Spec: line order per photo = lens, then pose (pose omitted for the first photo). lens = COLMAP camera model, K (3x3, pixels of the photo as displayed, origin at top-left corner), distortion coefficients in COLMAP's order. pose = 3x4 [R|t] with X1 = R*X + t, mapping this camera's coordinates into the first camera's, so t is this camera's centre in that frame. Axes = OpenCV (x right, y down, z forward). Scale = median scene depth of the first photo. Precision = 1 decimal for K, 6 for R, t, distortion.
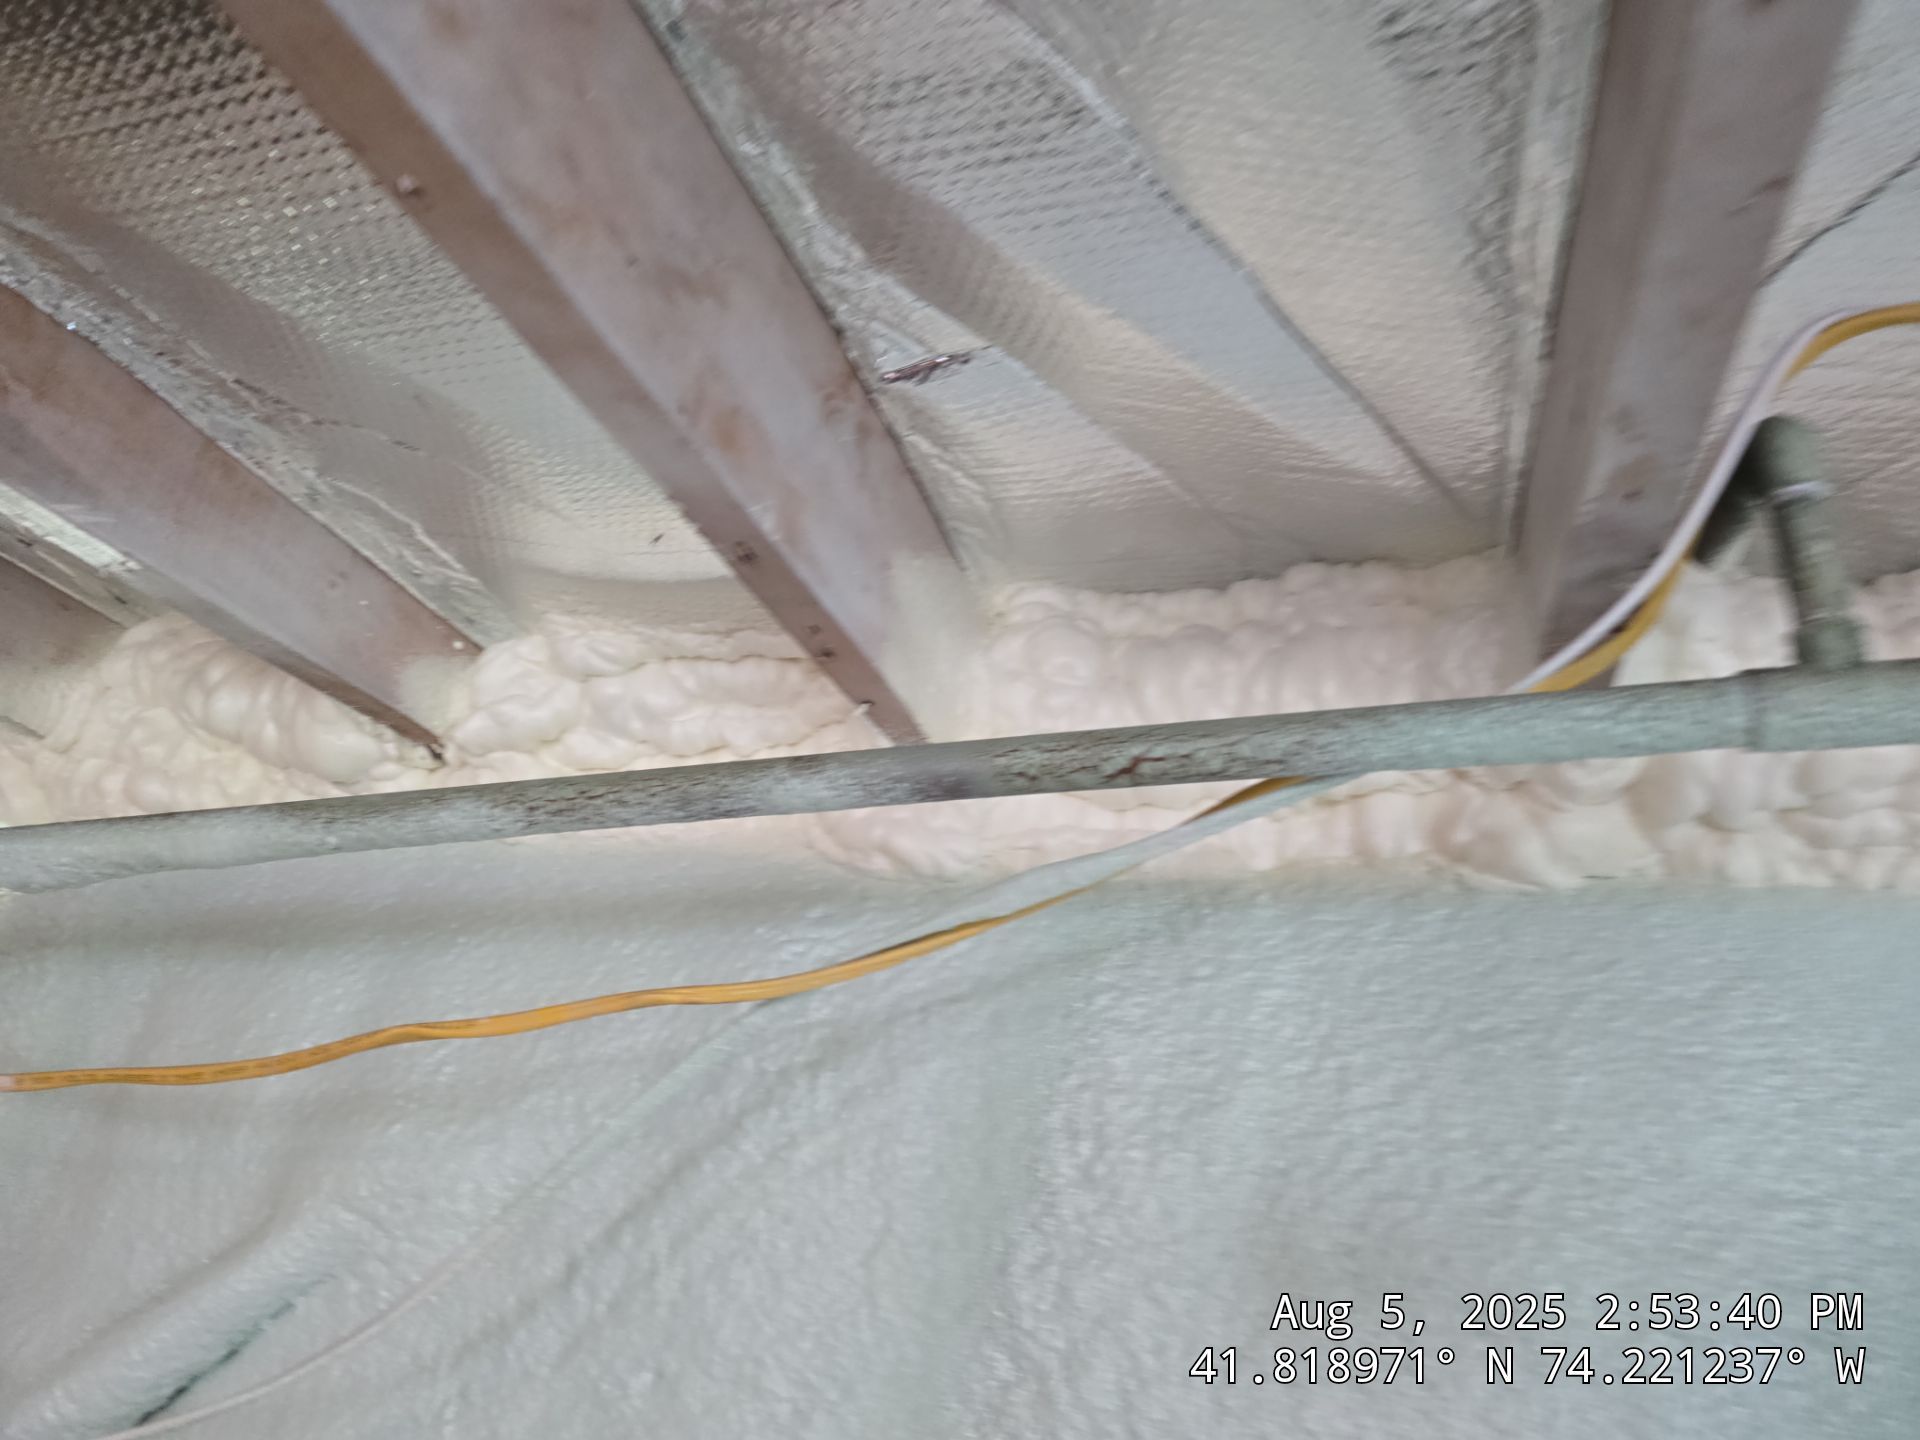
lens RADIAL K [[1396.2, 0, 963.6], [0, 1396.2, 717.1], [0, 0, 1]] dist [0.034635, -0.010679]
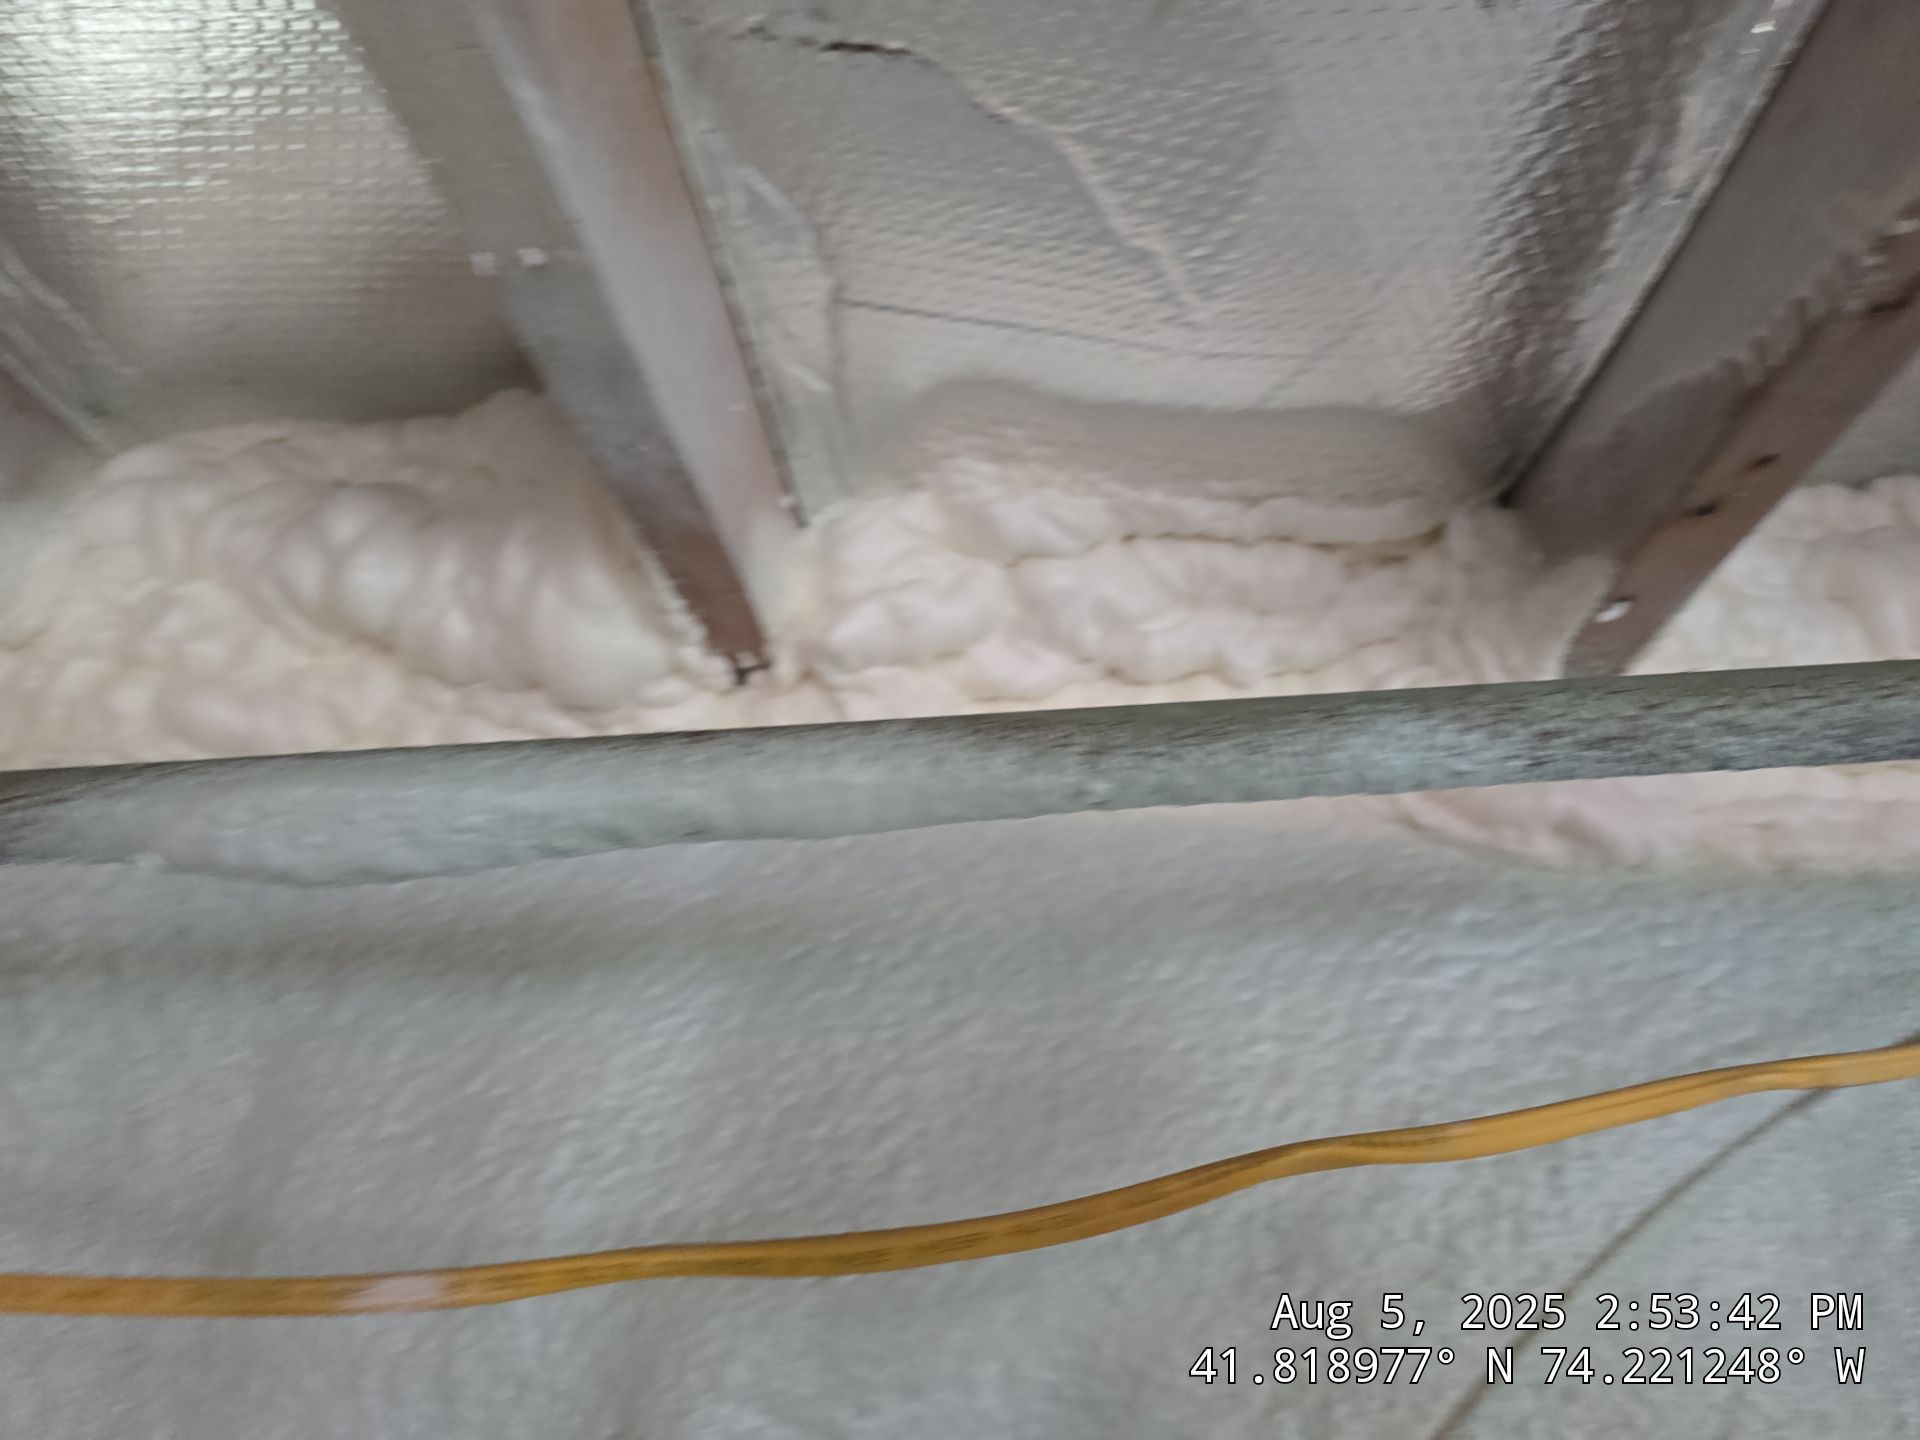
lens RADIAL K [[1396.2, 0, 958.4], [0, 1396.2, 733.9], [0, 0, 1]] dist [0.034635, -0.010679]
pose [[0.969457, 0.027851, 0.243676, -0.460858], [-0.033009, 0.999309, 0.017106, 0.044279], [-0.243031, -0.024627, 0.969706, 0.372381]]
